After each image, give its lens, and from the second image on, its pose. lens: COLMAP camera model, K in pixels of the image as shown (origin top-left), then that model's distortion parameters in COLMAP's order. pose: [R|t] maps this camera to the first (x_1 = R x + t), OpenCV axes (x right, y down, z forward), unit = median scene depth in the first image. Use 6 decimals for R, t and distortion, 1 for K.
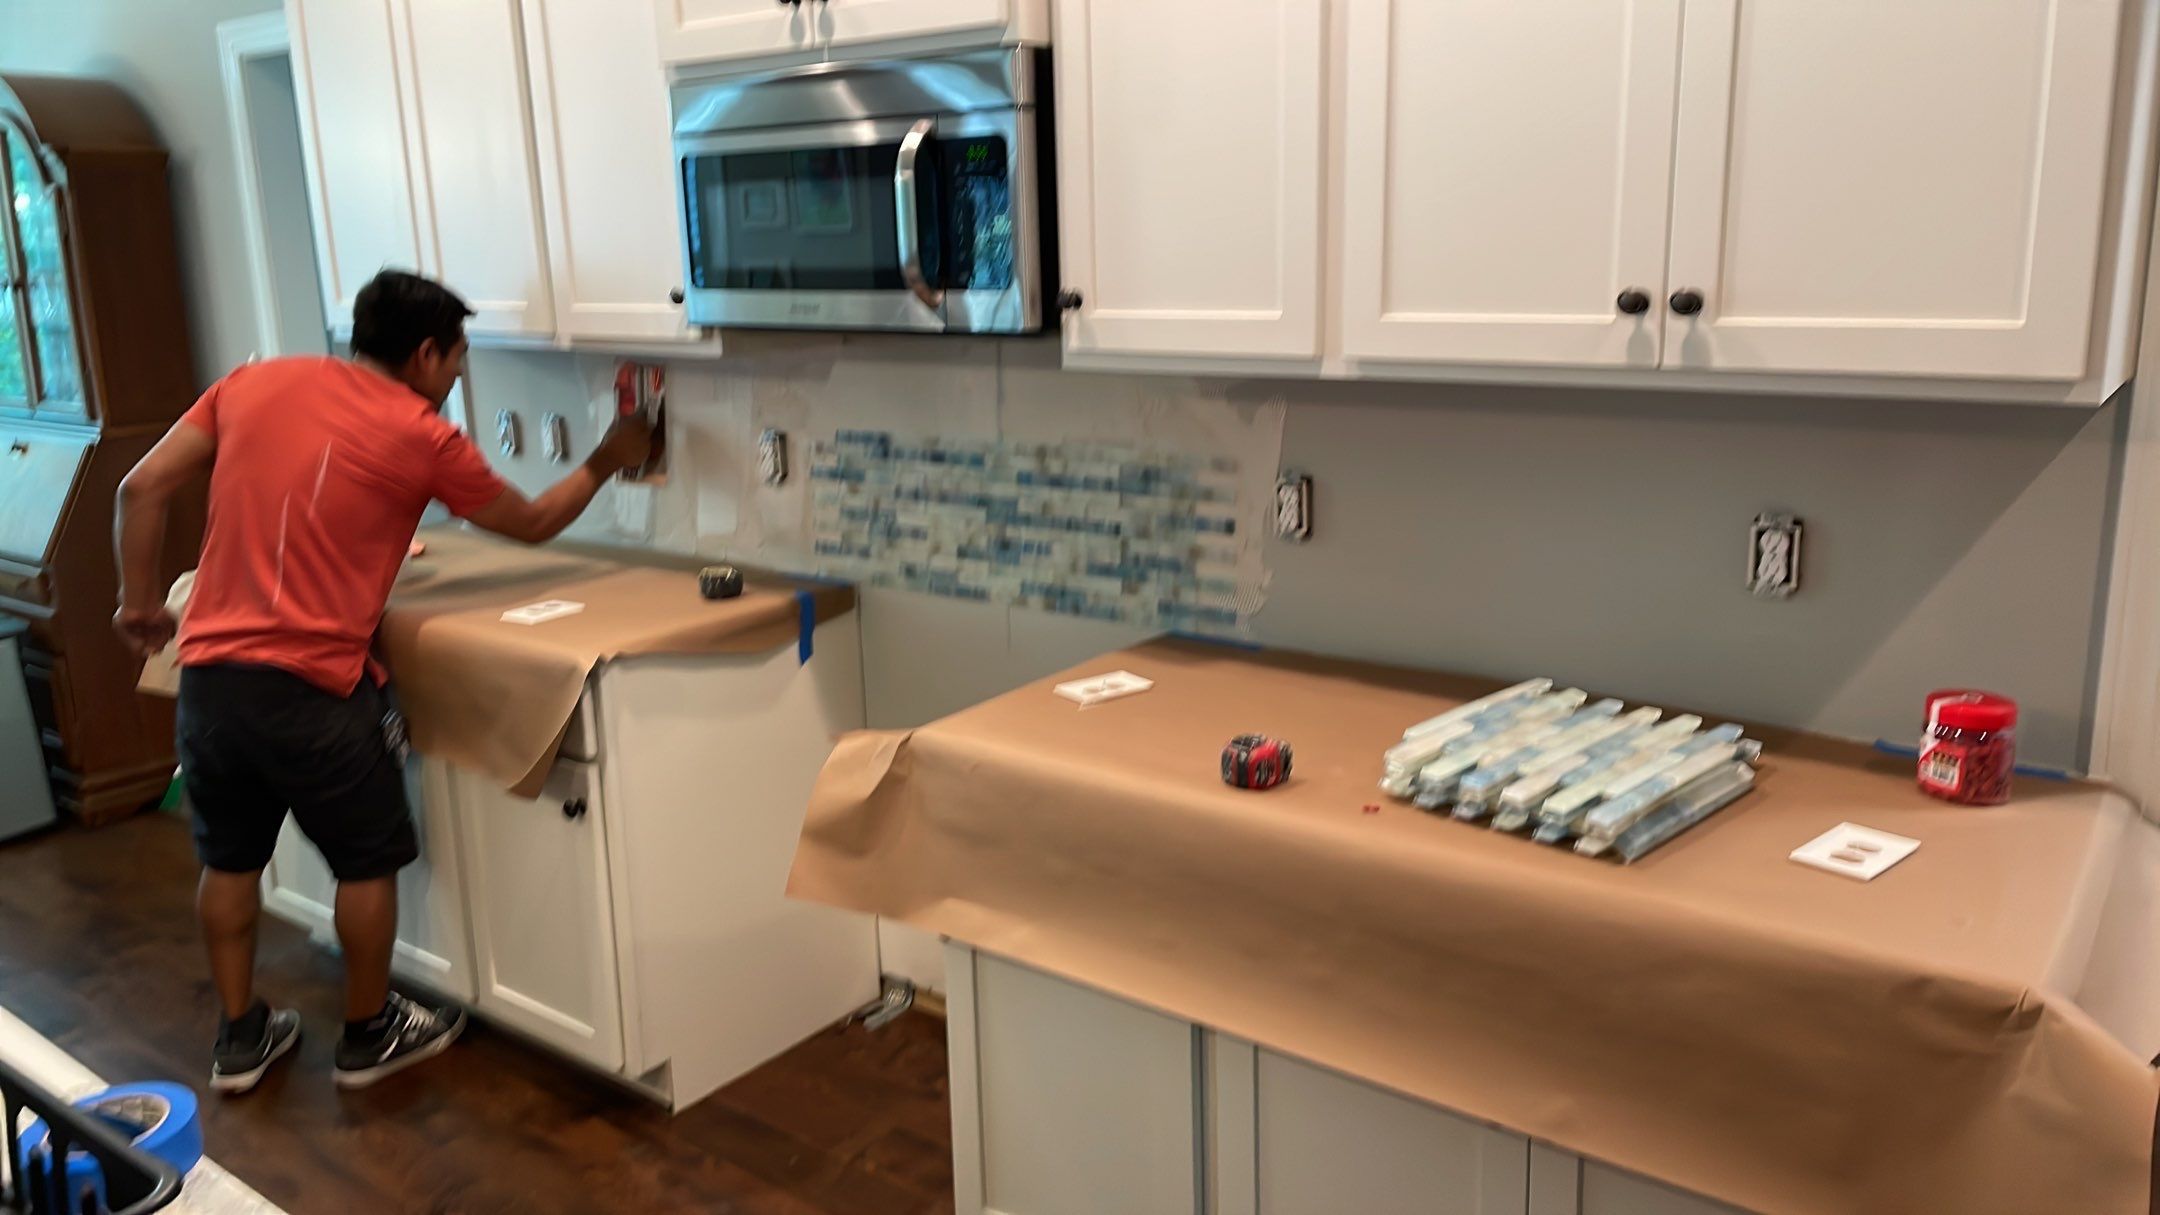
lens RADIAL K [[1567.5, 0, 1086.7], [0, 1567.5, 574.3], [0, 0, 1]] dist [0.098853, -0.127101]
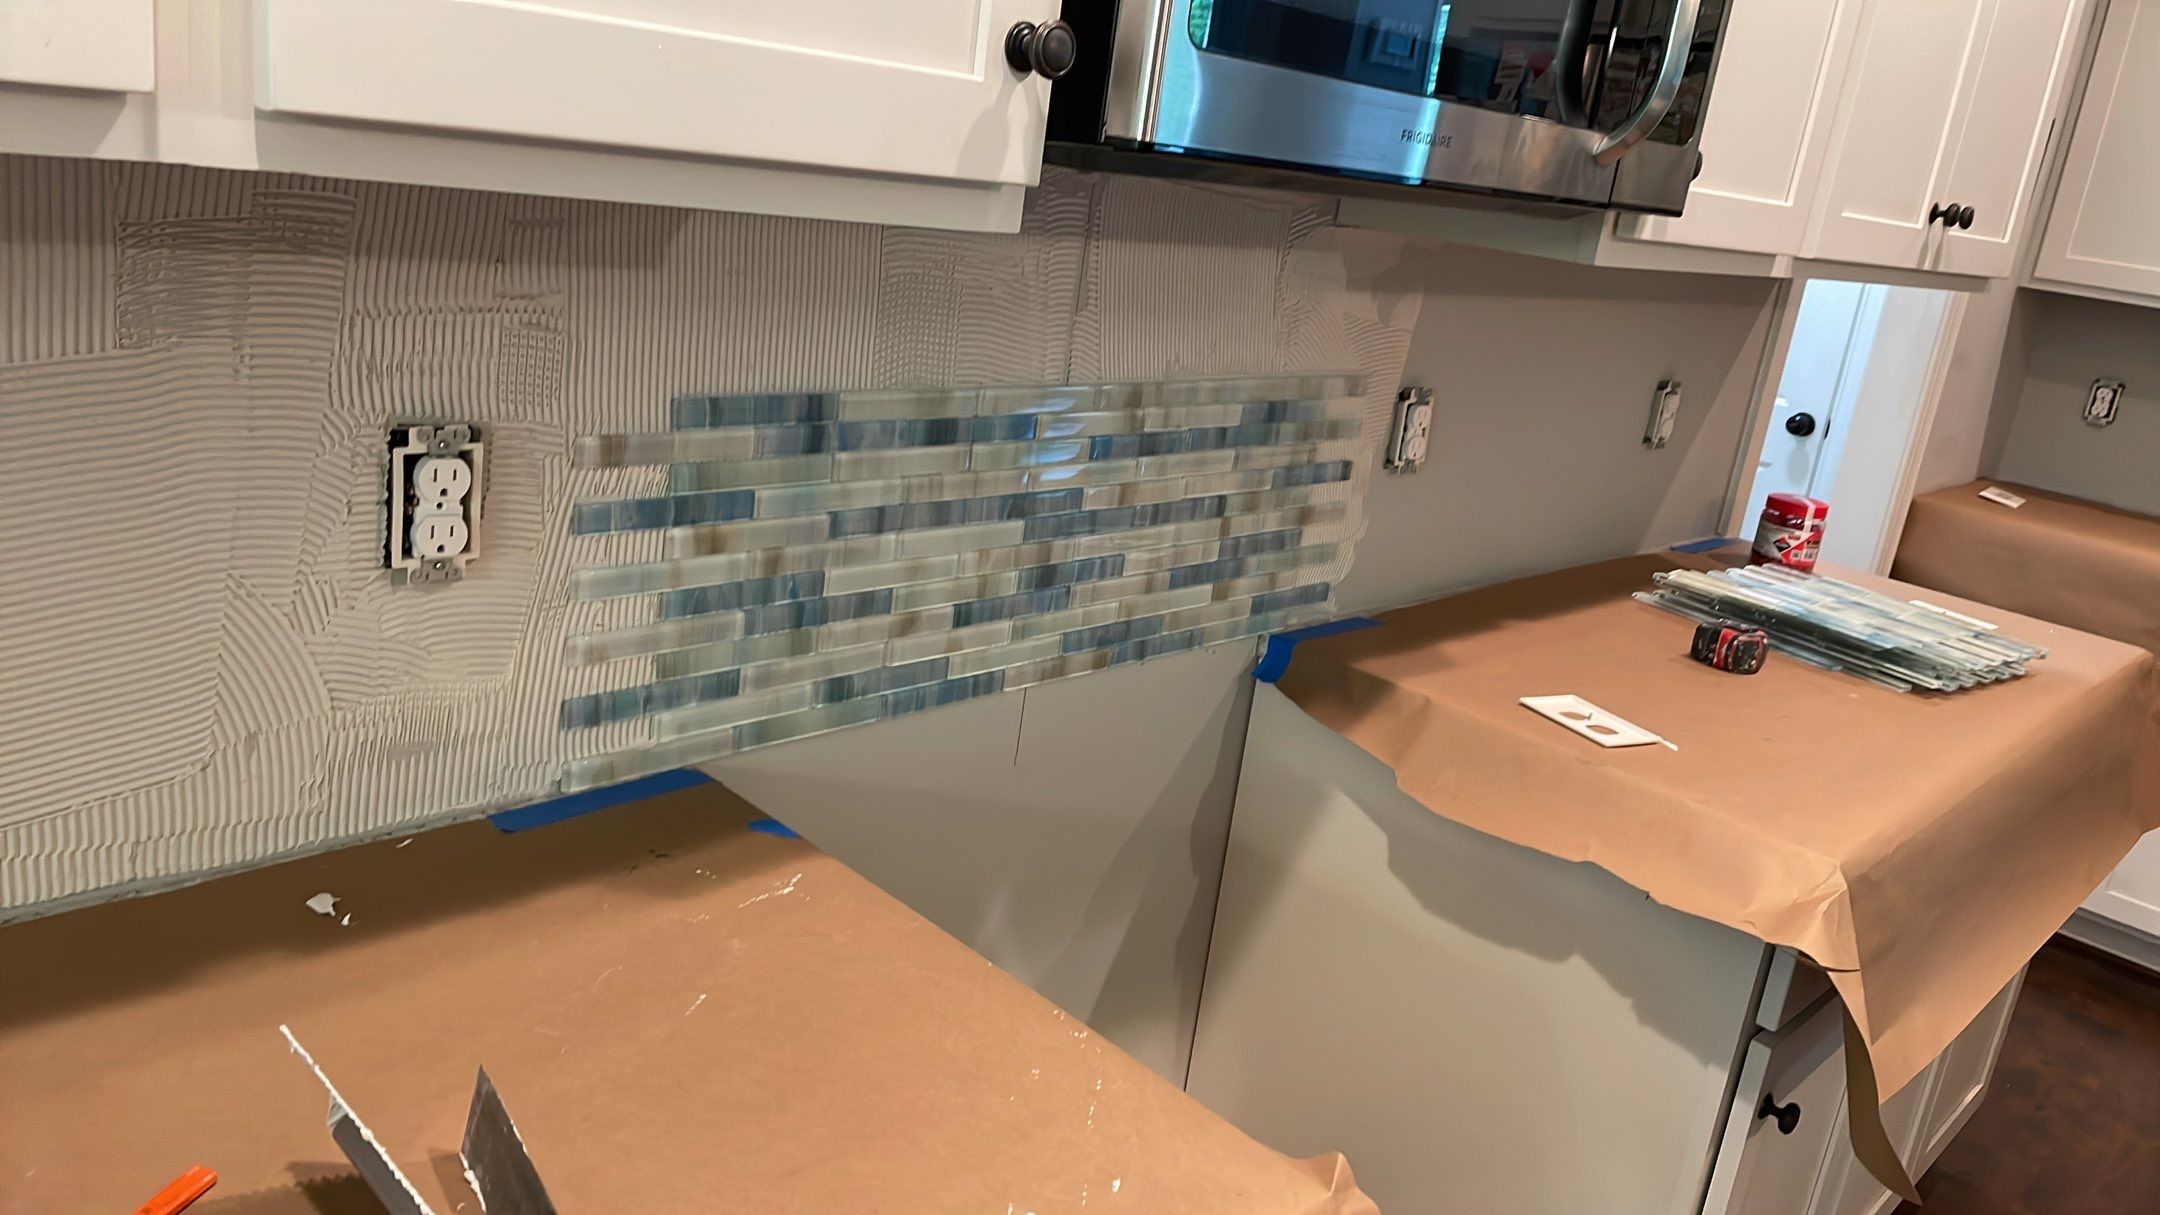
lens RADIAL K [[1567.5, 0, 1086.7], [0, 1567.5, 574.3], [0, 0, 1]] dist [0.098853, -0.127101]
pose [[0.118809, -0.232015, 0.965429, -0.352338], [0.072245, 0.971759, 0.224645, -0.086287], [-0.990285, 0.043058, 0.132215, 0.573825]]
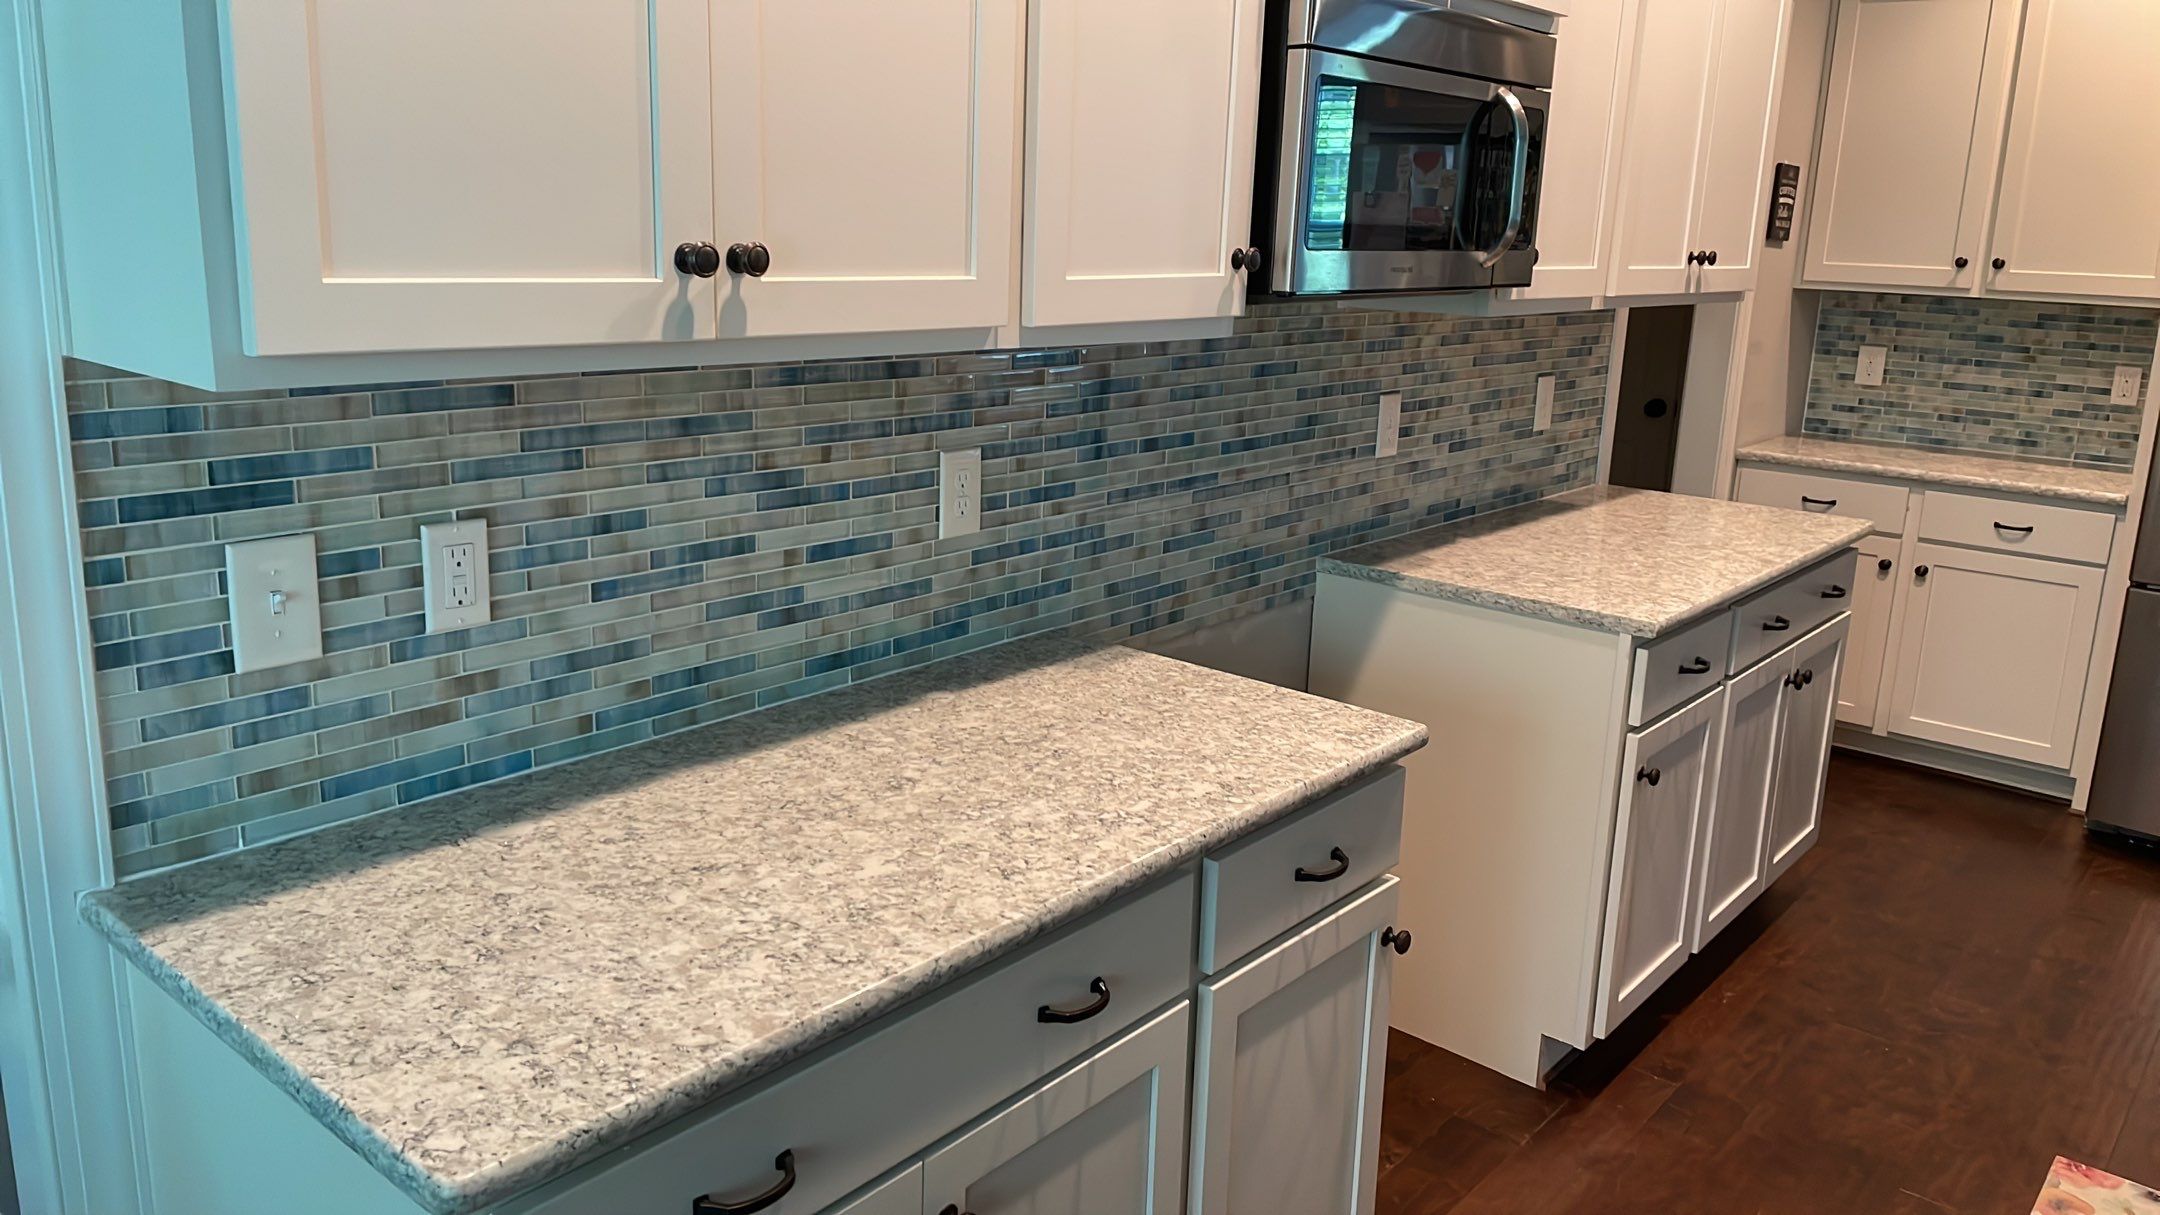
lens RADIAL K [[1567.5, 0, 1086.7], [0, 1567.5, 574.3], [0, 0, 1]] dist [0.098853, -0.127101]
pose [[0.050036, -0.198621, 0.978798, -0.610278], [0.173376, 0.966874, 0.187338, -0.110573], [-0.983584, 0.160326, 0.082814, 0.623697]]
